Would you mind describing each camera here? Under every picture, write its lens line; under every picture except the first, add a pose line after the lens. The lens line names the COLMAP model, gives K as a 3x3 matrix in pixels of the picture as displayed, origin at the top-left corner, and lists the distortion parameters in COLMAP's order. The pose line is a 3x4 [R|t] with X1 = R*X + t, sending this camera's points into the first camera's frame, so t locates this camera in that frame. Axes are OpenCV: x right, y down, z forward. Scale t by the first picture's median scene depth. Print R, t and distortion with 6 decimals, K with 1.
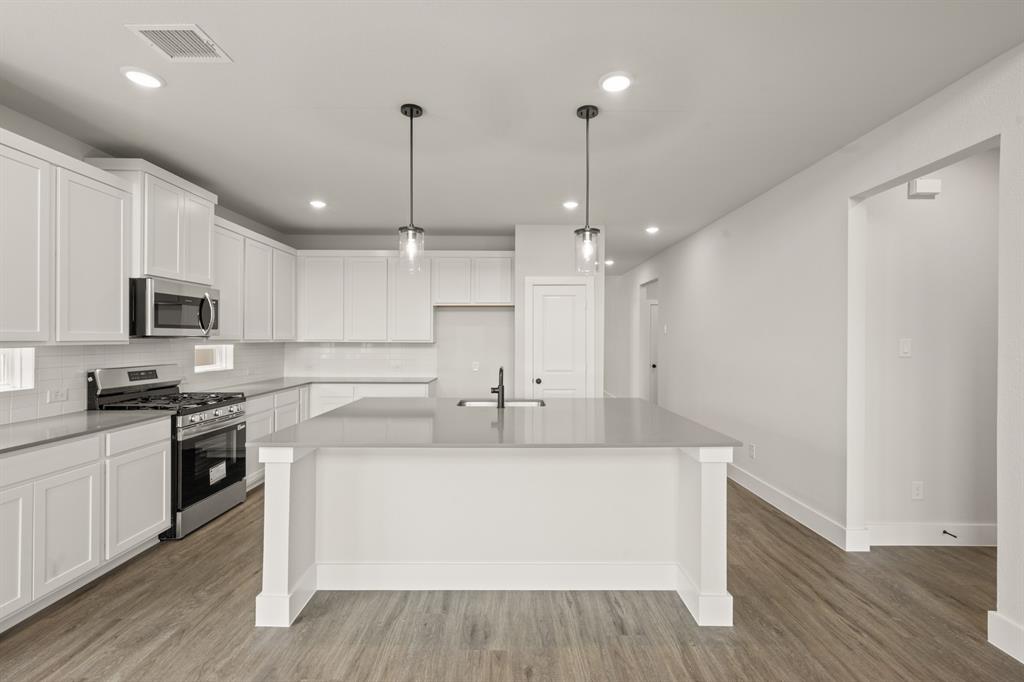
lens RADIAL K [[450.3, 0, 515.6], [0, 450.3, 340.3], [0, 0, 1]] dist [0.002730, -0.000928]
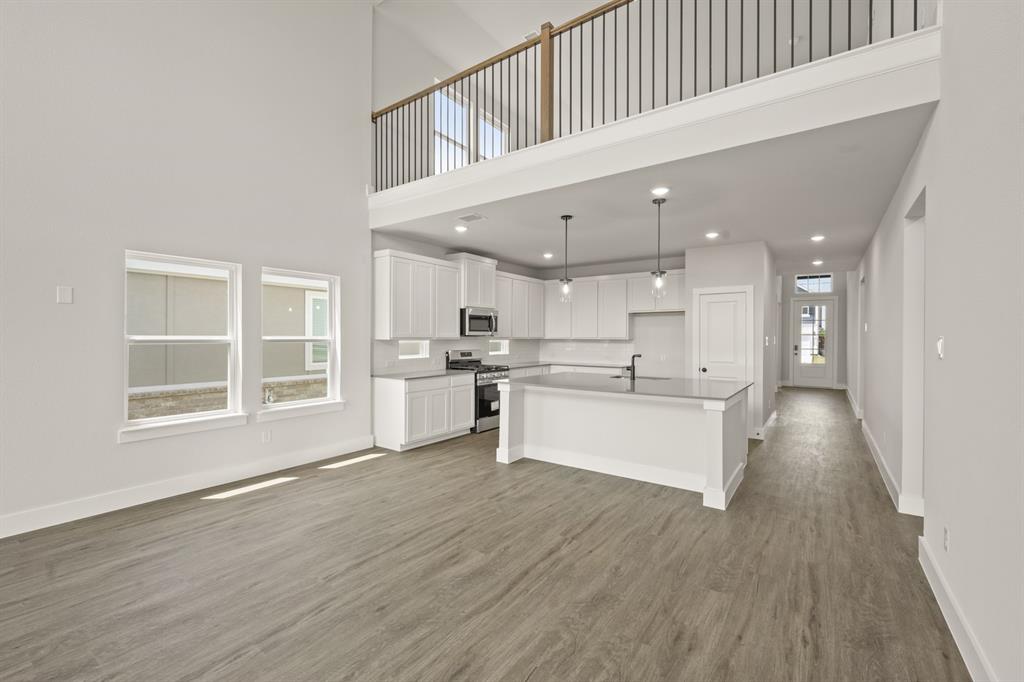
lens RADIAL K [[430.8, 0, 509.3], [0, 430.8, 341.0], [0, 0, 1]] dist [0.017850, 0.000395]
pose [[0.806652, 0.004403, -0.591011, 0.514512], [-0.001200, 0.999982, 0.005812, 0.004722], [0.591026, -0.003979, 0.806643, -0.487866]]
